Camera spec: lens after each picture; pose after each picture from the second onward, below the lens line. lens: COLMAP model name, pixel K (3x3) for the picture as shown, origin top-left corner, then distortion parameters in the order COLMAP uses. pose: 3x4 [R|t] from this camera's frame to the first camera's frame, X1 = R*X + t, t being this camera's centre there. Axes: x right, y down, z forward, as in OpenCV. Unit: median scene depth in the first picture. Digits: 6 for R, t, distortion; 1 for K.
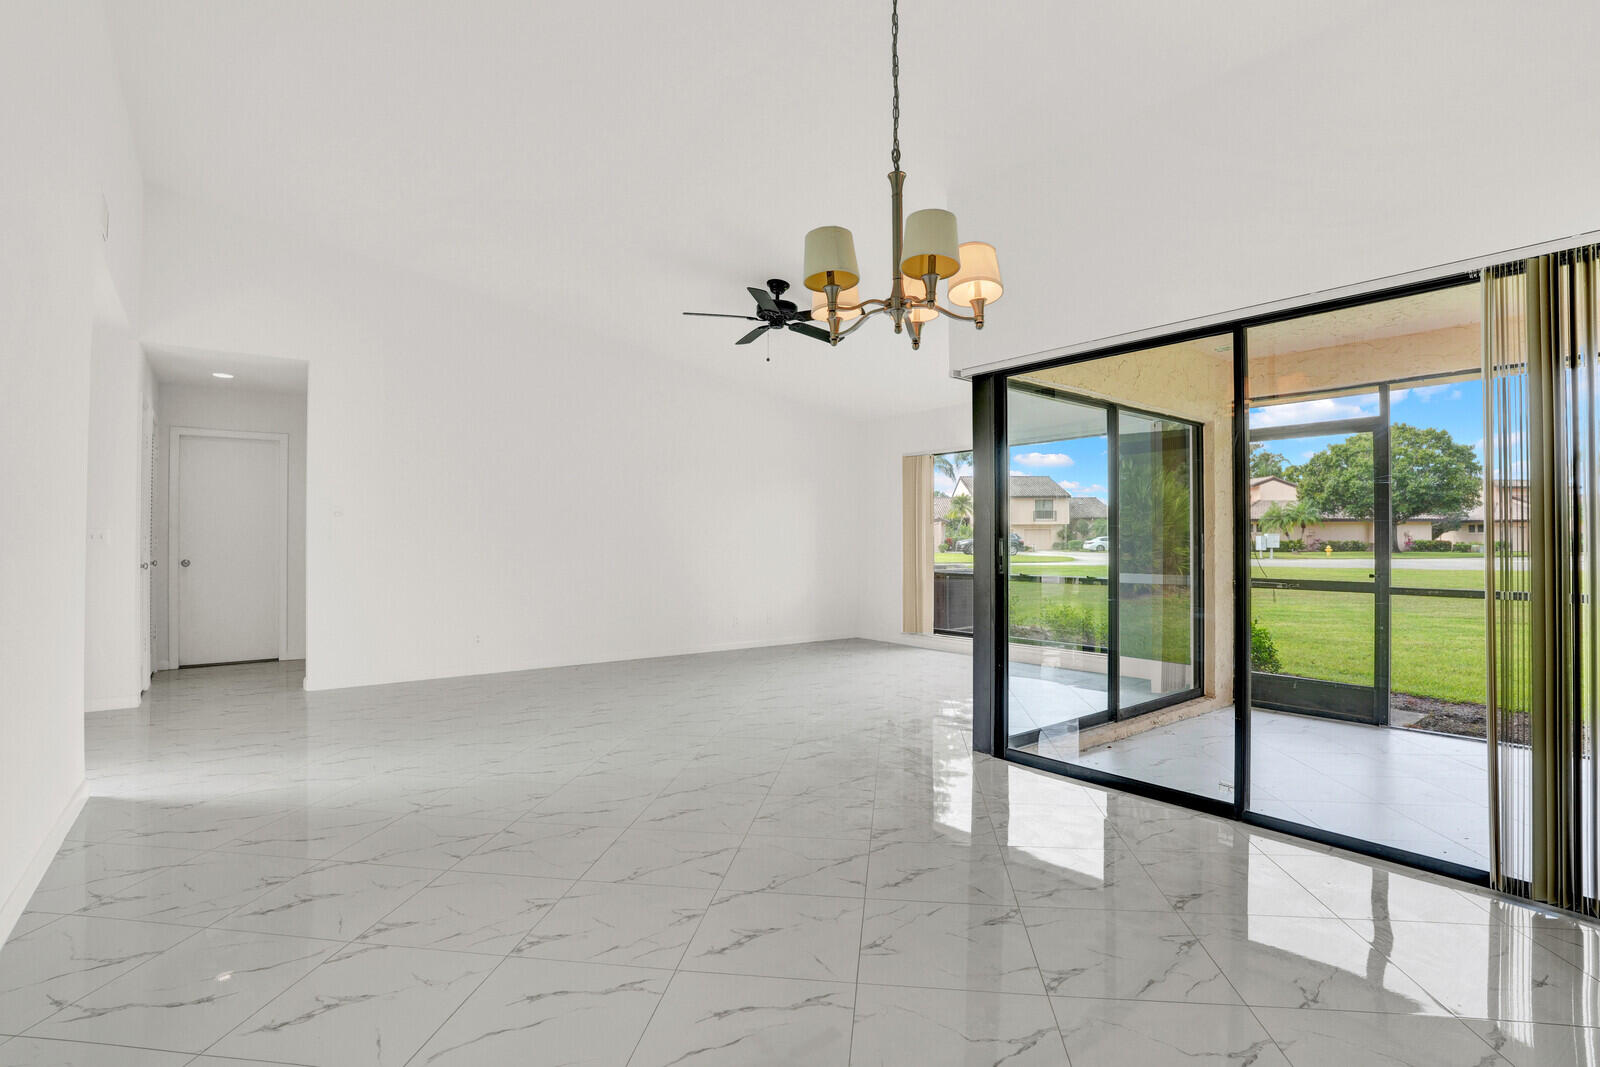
lens RADIAL K [[751.2, 0, 795.8], [0, 751.2, 535.2], [0, 0, 1]] dist [-0.071186, 0.026624]
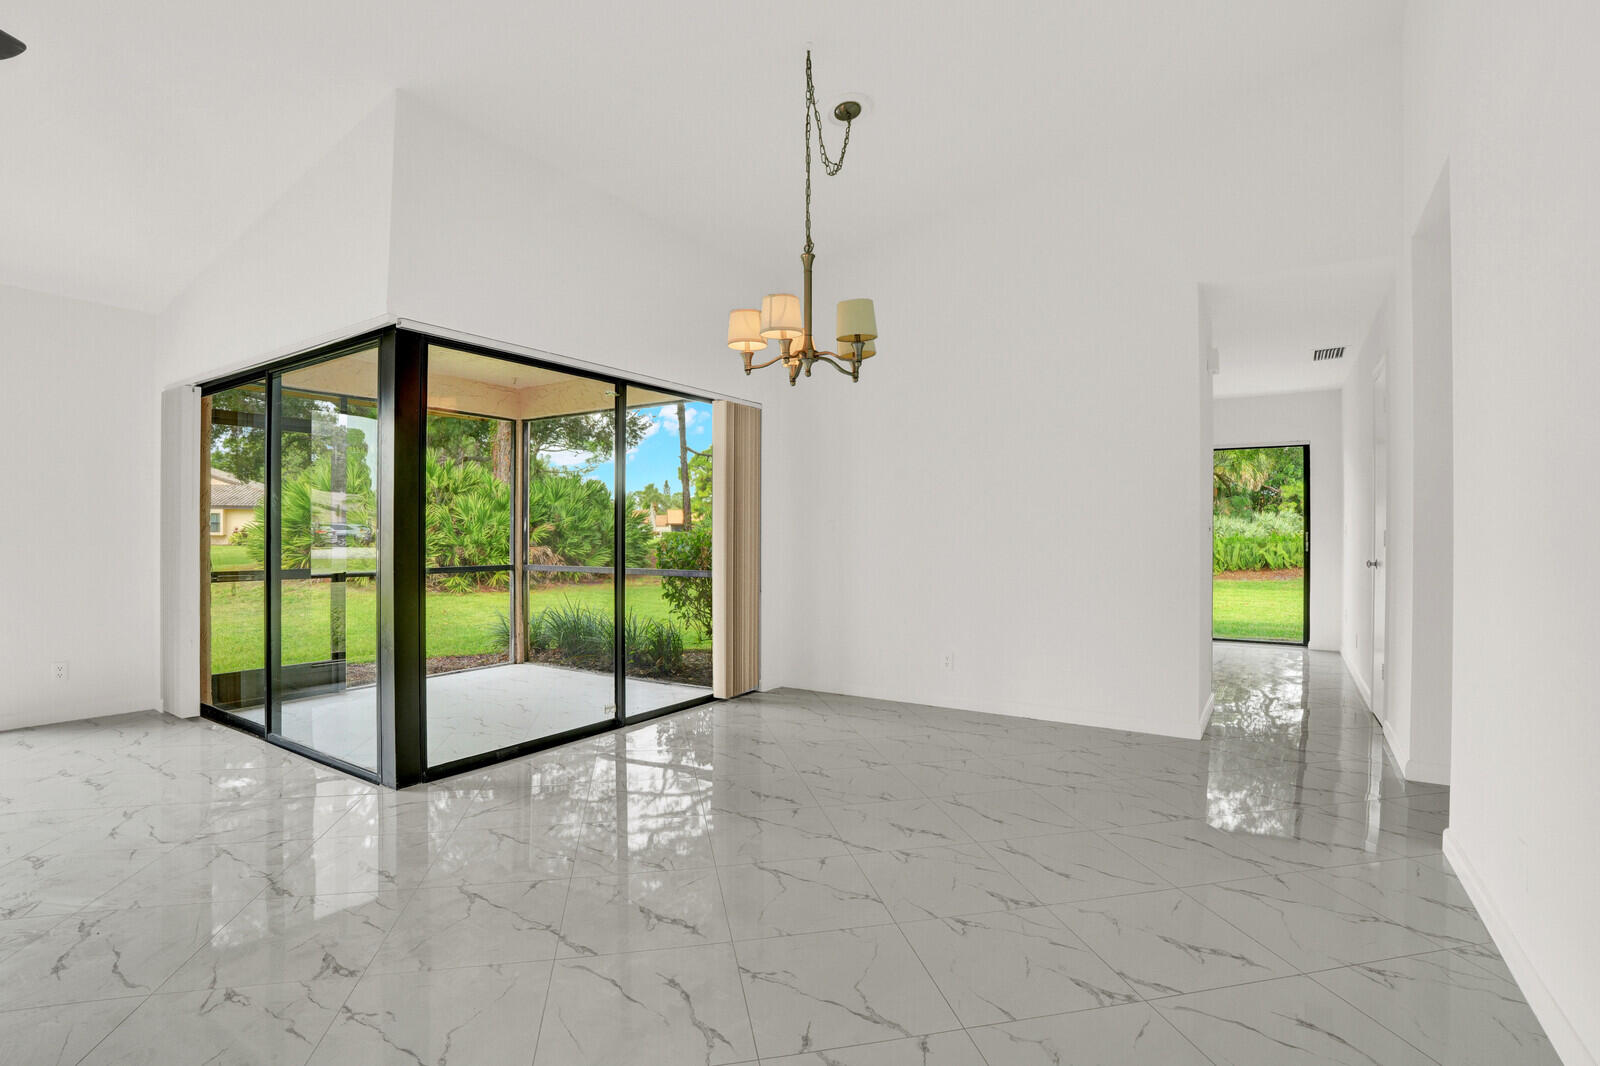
lens RADIAL K [[765.3, 0, 796.3], [0, 765.3, 534.4], [0, 0, 1]] dist [-0.070849, 0.029162]
pose [[-0.334378, 0.000826, 0.942439, -0.918332], [-0.009558, 0.999945, -0.004268, 0.014975], [-0.942390, -0.010435, -0.334352, 1.191187]]
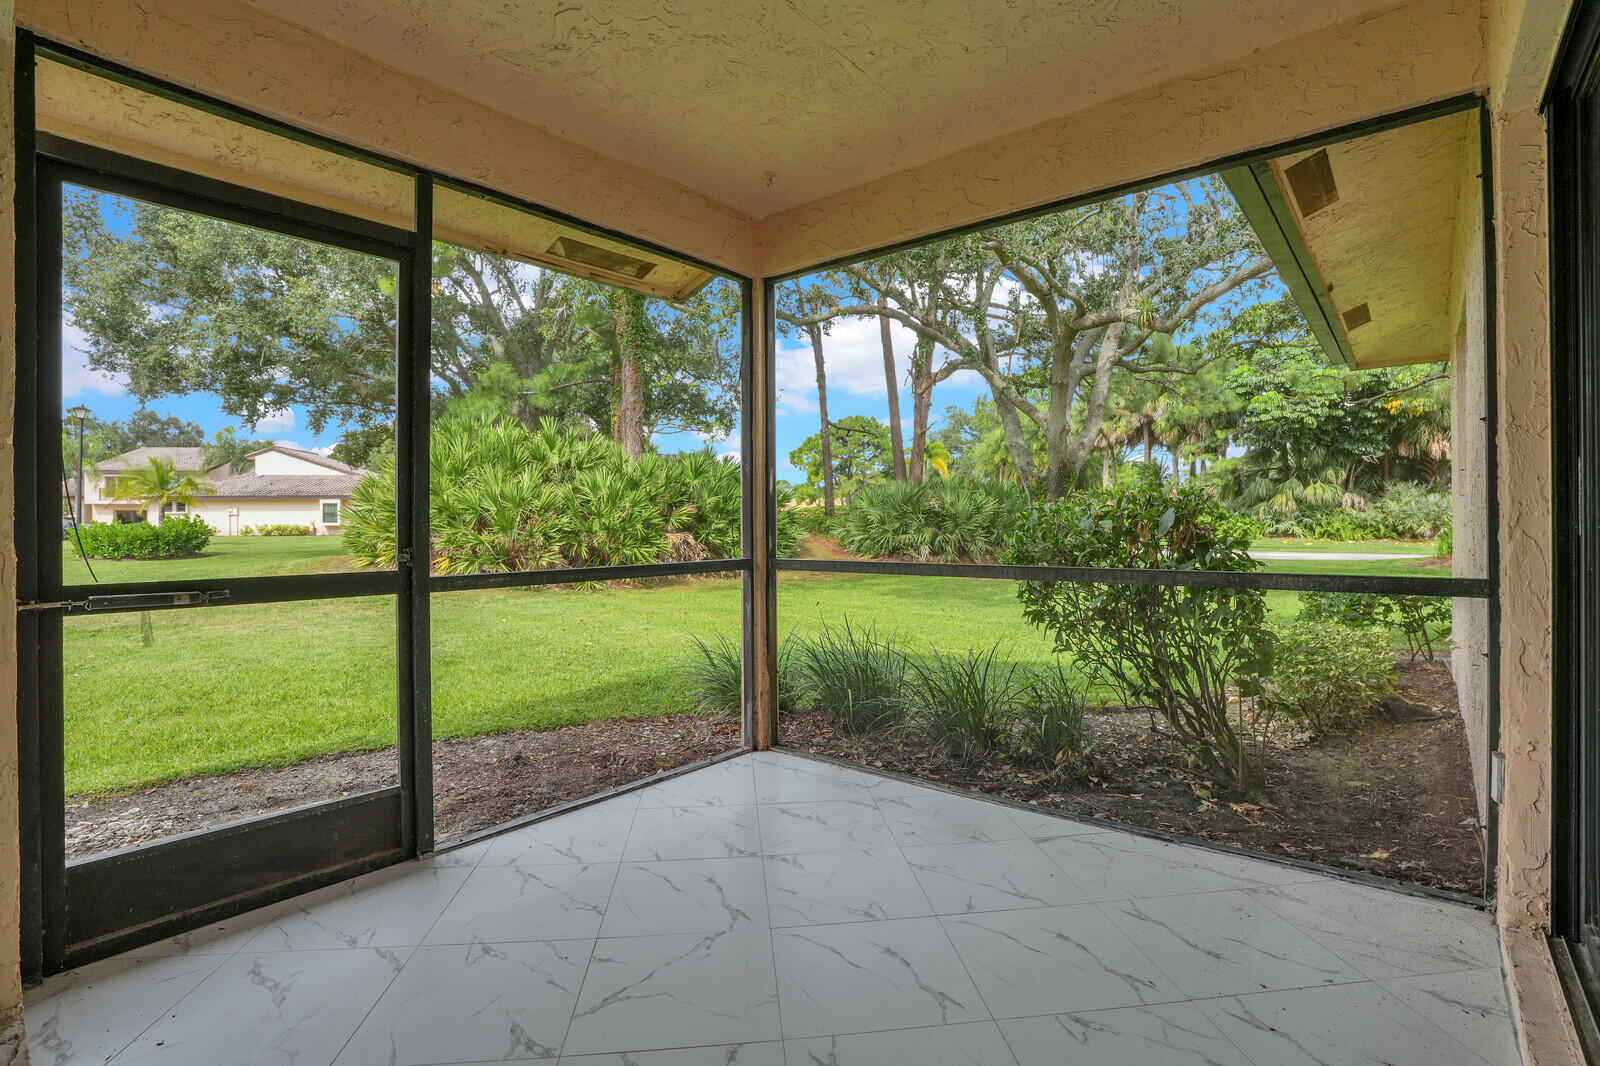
lens RADIAL K [[765.3, 0, 796.3], [0, 765.3, 534.4], [0, 0, 1]] dist [-0.070849, 0.029162]
pose [[-0.216992, -0.011660, 0.976104, 0.426913], [-0.003464, 0.999932, 0.011175, 0.055278], [-0.976167, -0.000957, -0.217018, 1.430869]]
